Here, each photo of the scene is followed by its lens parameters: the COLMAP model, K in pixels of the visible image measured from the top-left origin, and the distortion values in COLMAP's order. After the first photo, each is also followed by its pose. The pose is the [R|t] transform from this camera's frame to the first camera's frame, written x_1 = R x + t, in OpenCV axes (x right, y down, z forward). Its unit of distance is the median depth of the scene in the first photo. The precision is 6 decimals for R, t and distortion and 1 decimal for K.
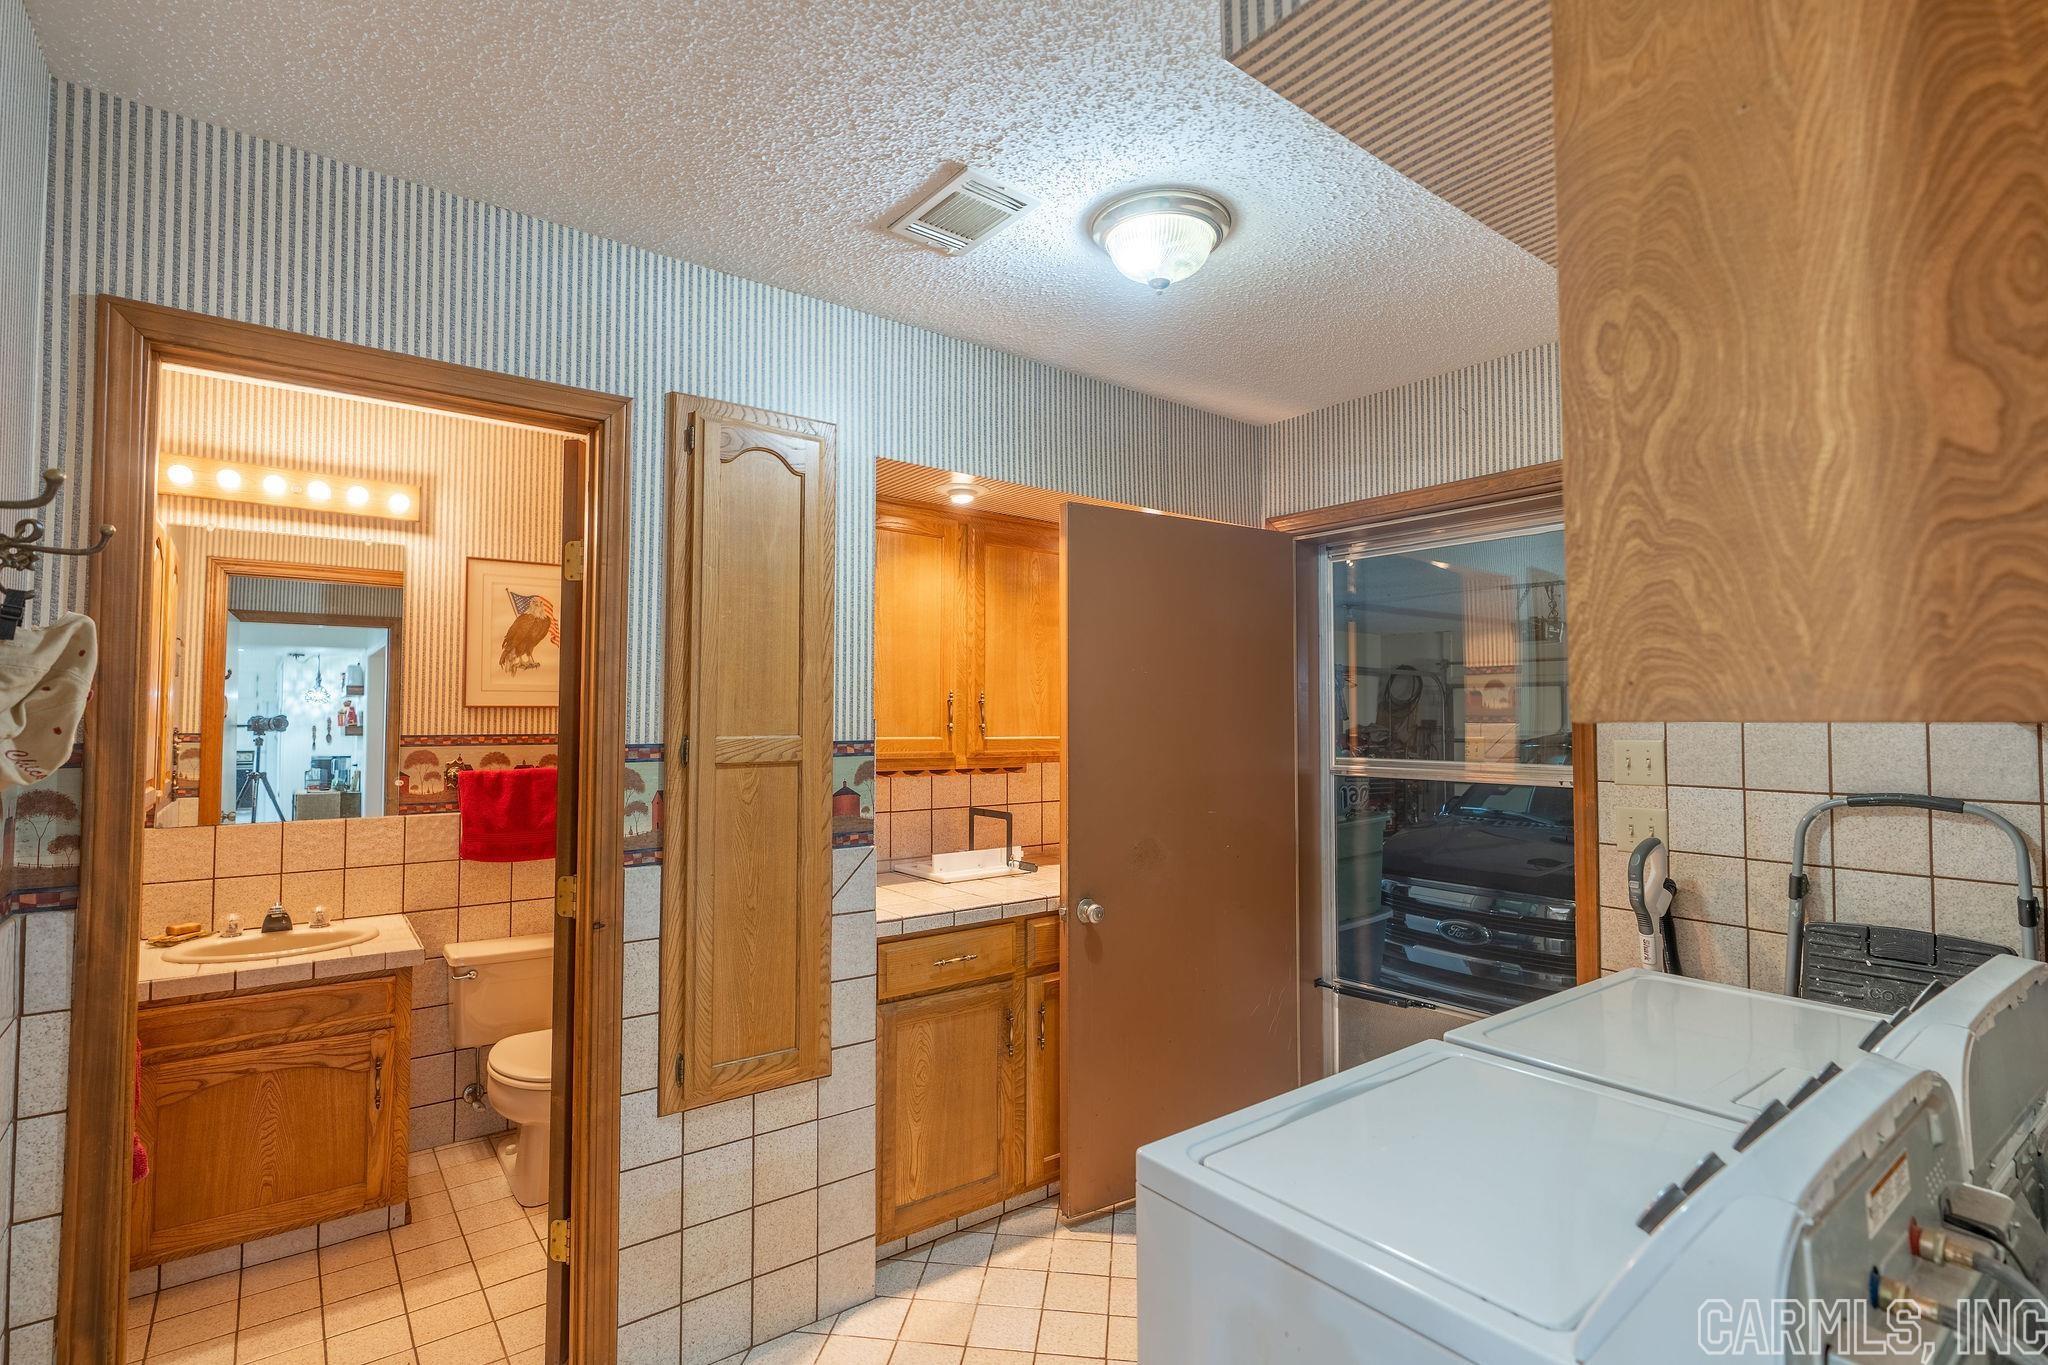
lens RADIAL K [[939.6, 0, 1019.5], [0, 939.6, 684.7], [0, 0, 1]] dist [-0.008000, 0.001051]
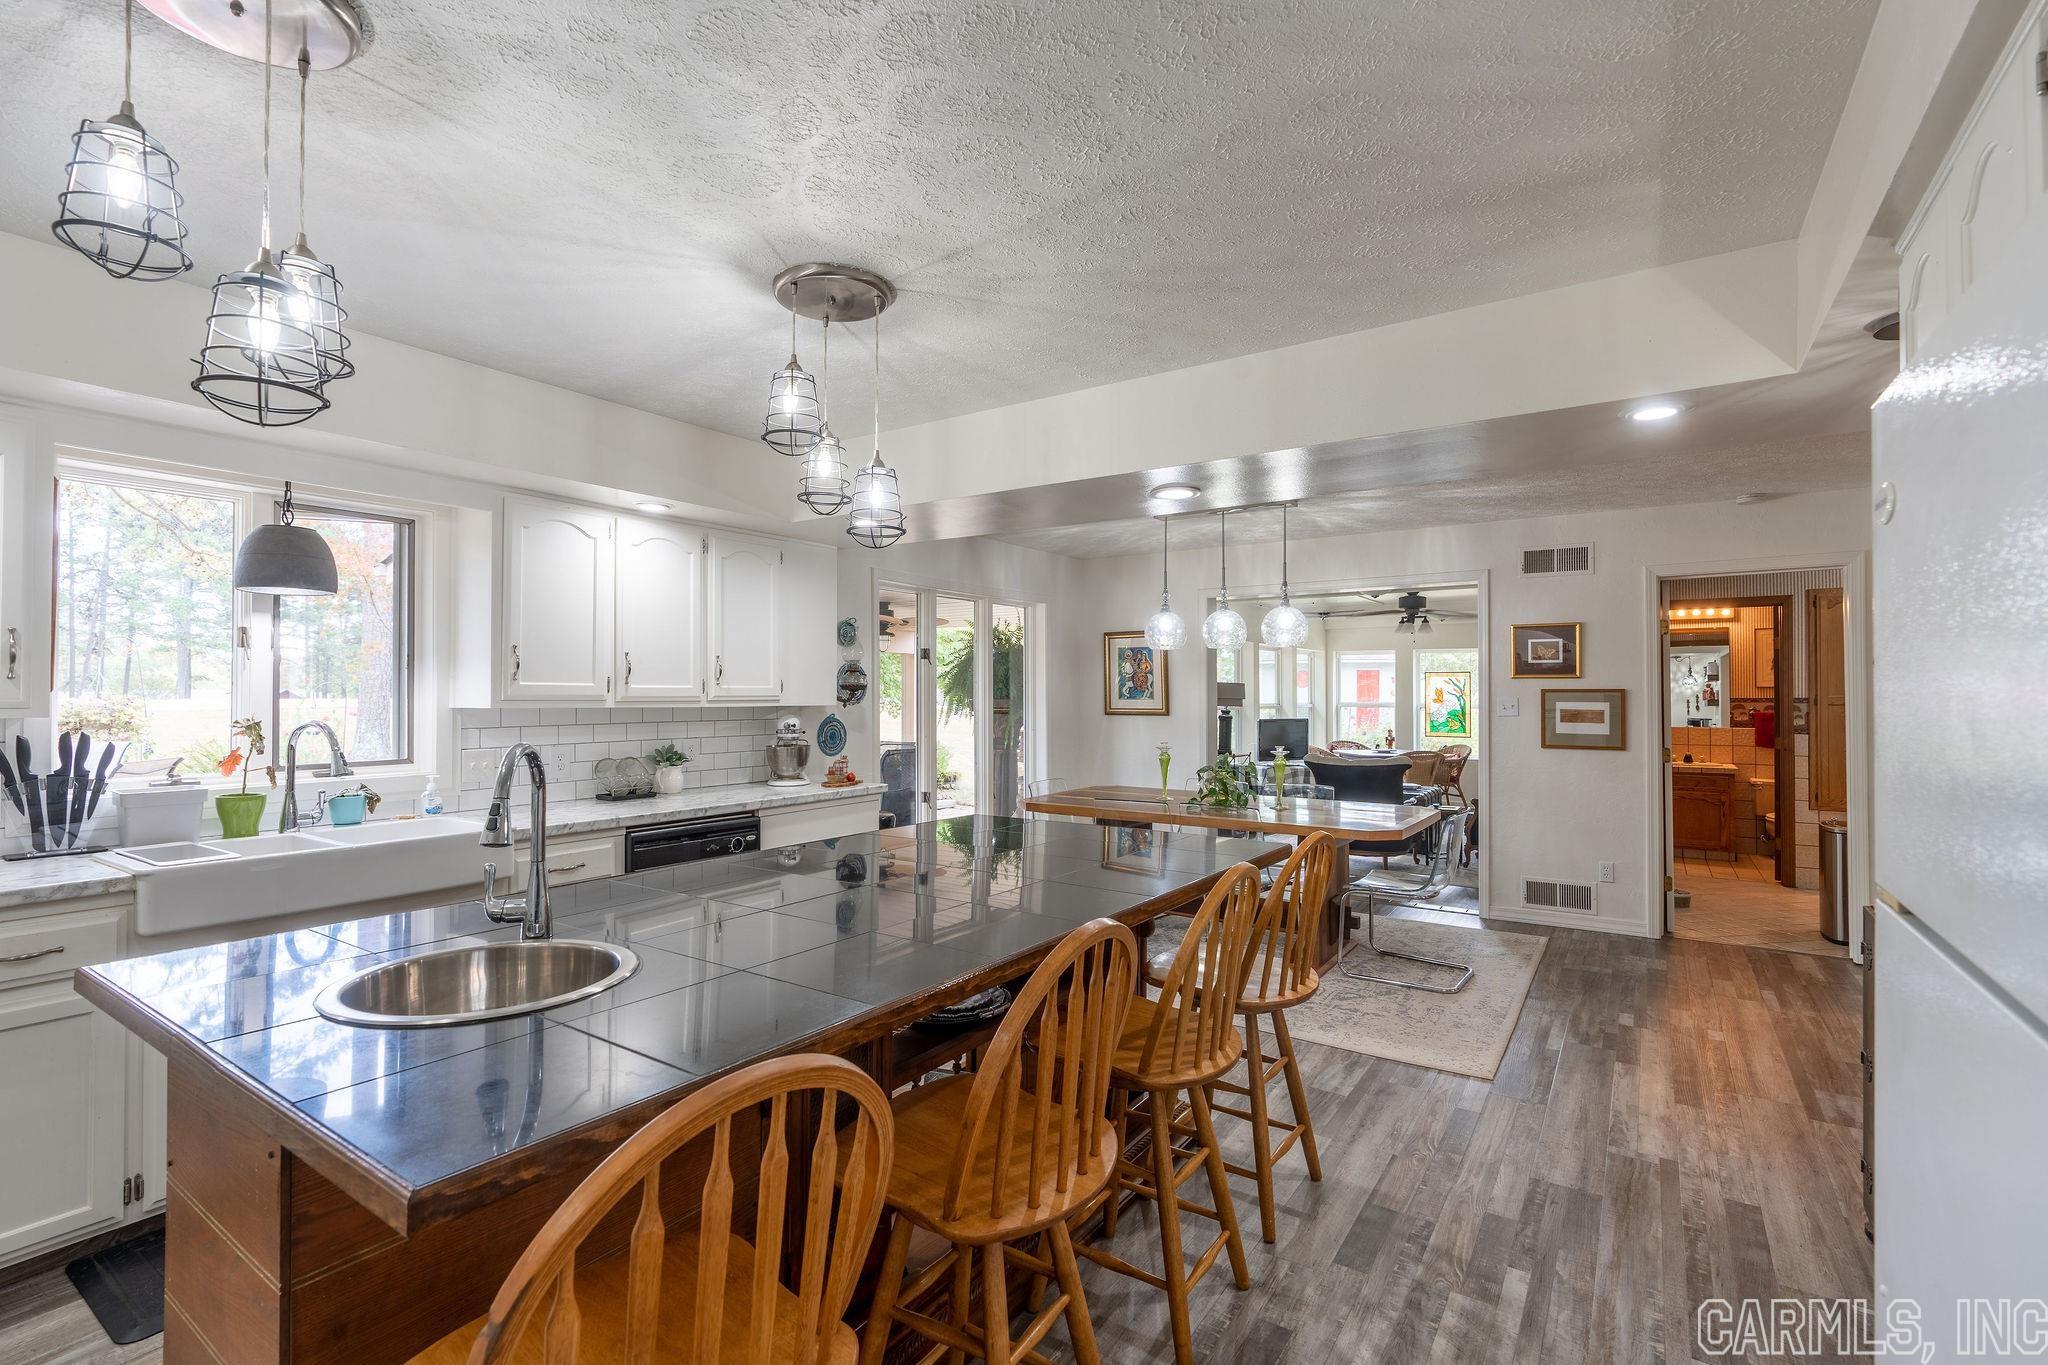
lens RADIAL K [[924.2, 0, 1024.0], [0, 924.2, 682.5], [0, 0, 1]] dist [-0.006221, 0.000645]
pose [[0.305393, -0.015607, -0.952098, 1.636201], [0.031811, 0.999475, -0.006180, -0.051339], [0.951695, -0.028400, 0.305729, -2.295159]]
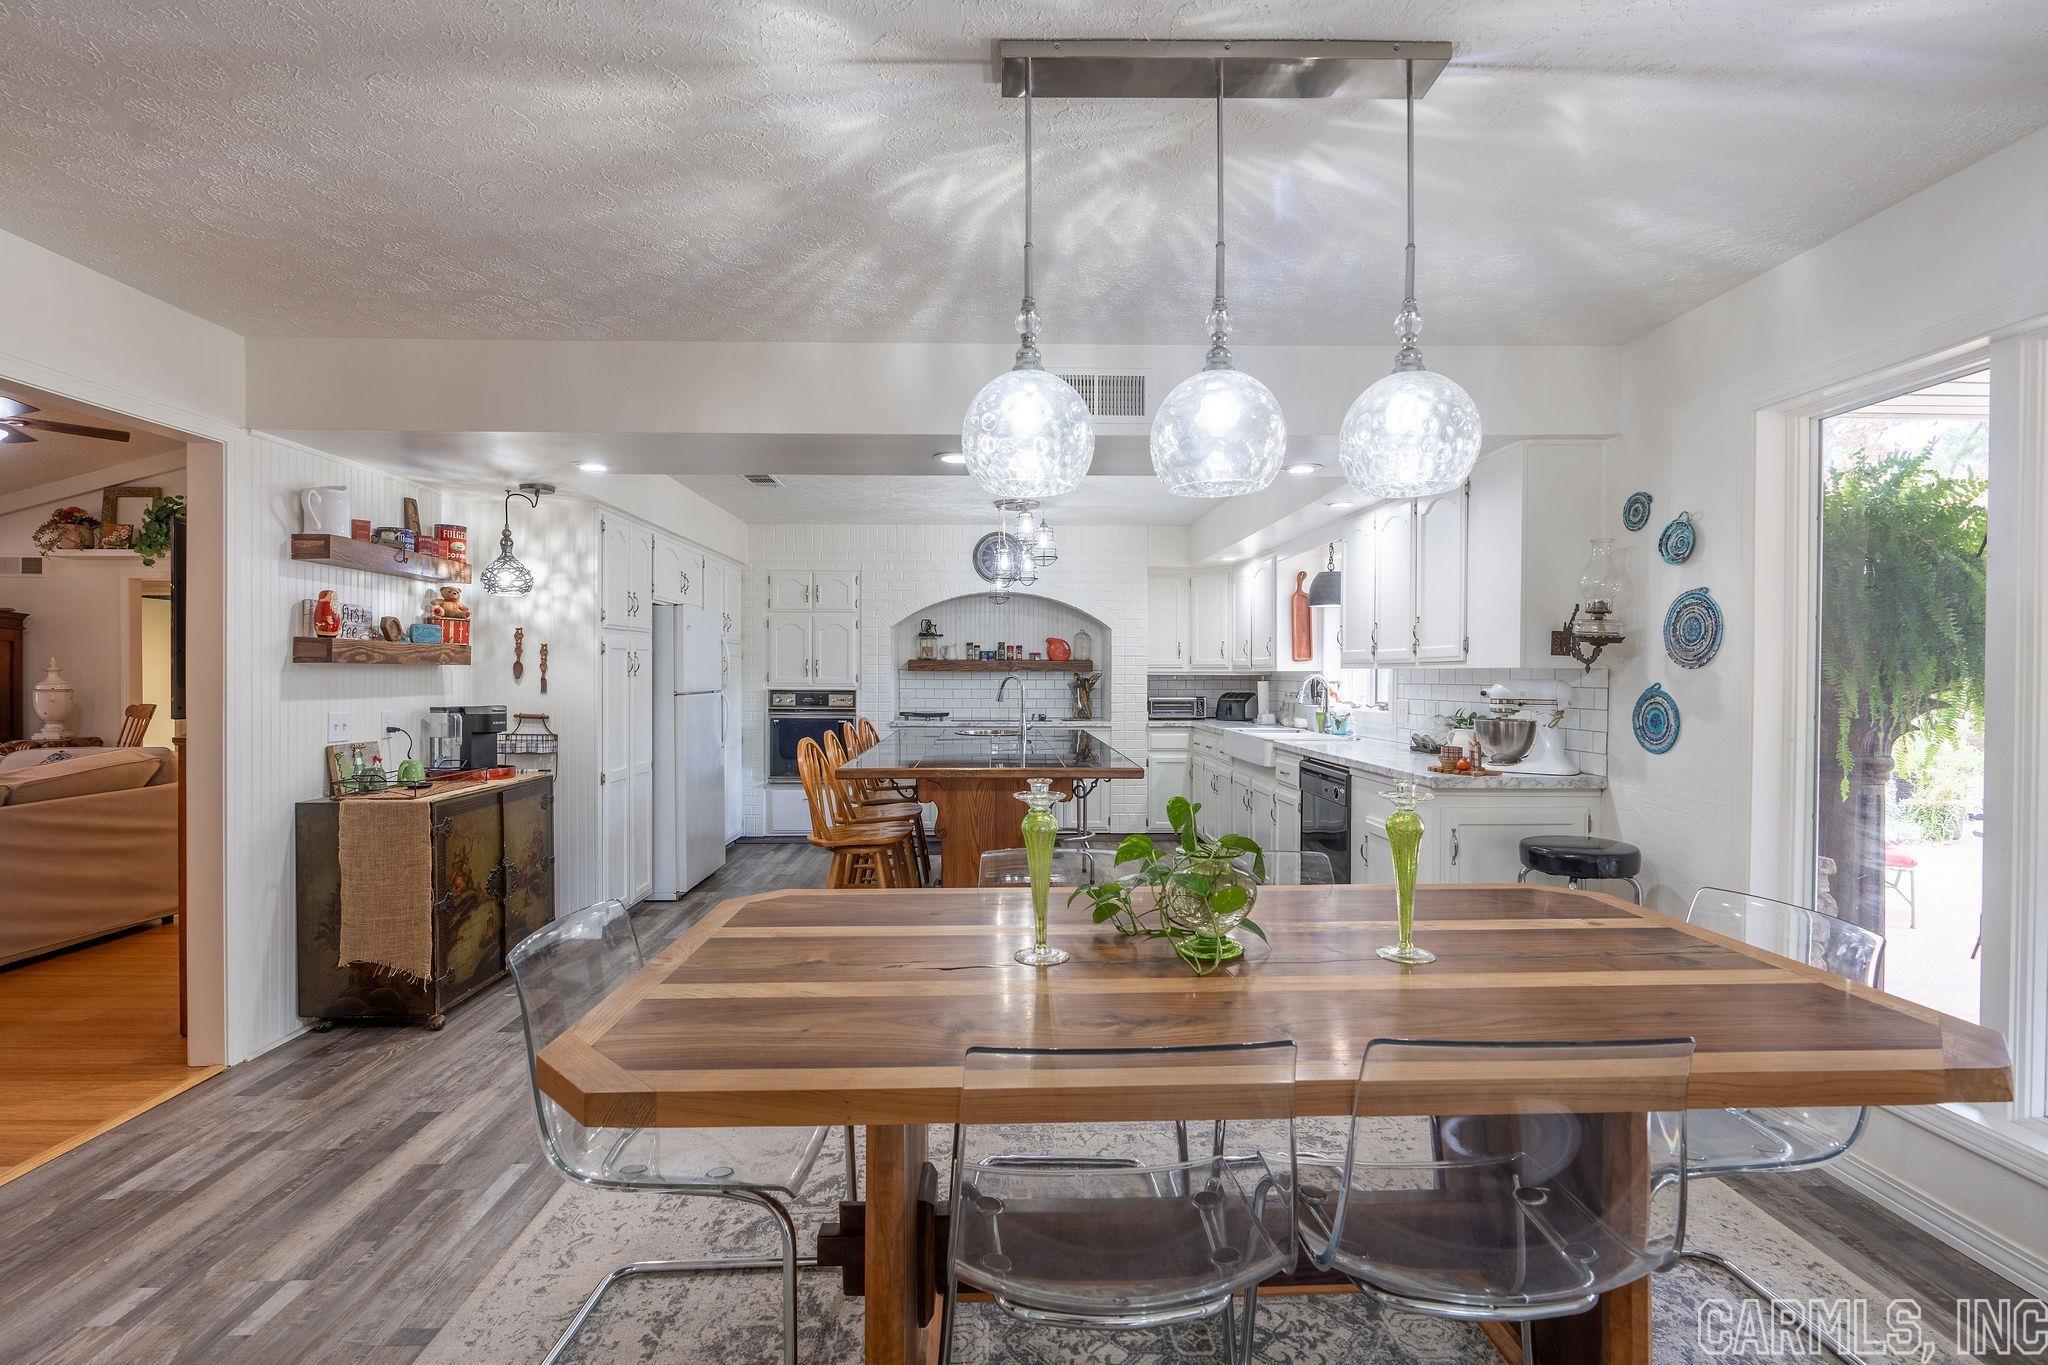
lens RADIAL K [[918.0, 0, 1023.4], [0, 918.0, 684.6], [0, 0, 1]] dist [-0.007516, 0.001130]
pose [[-0.810135, -0.012444, 0.586112, -0.679320], [-0.024019, 0.999640, -0.011976, 0.035948], [-0.585752, -0.023780, -0.810142, -0.442541]]
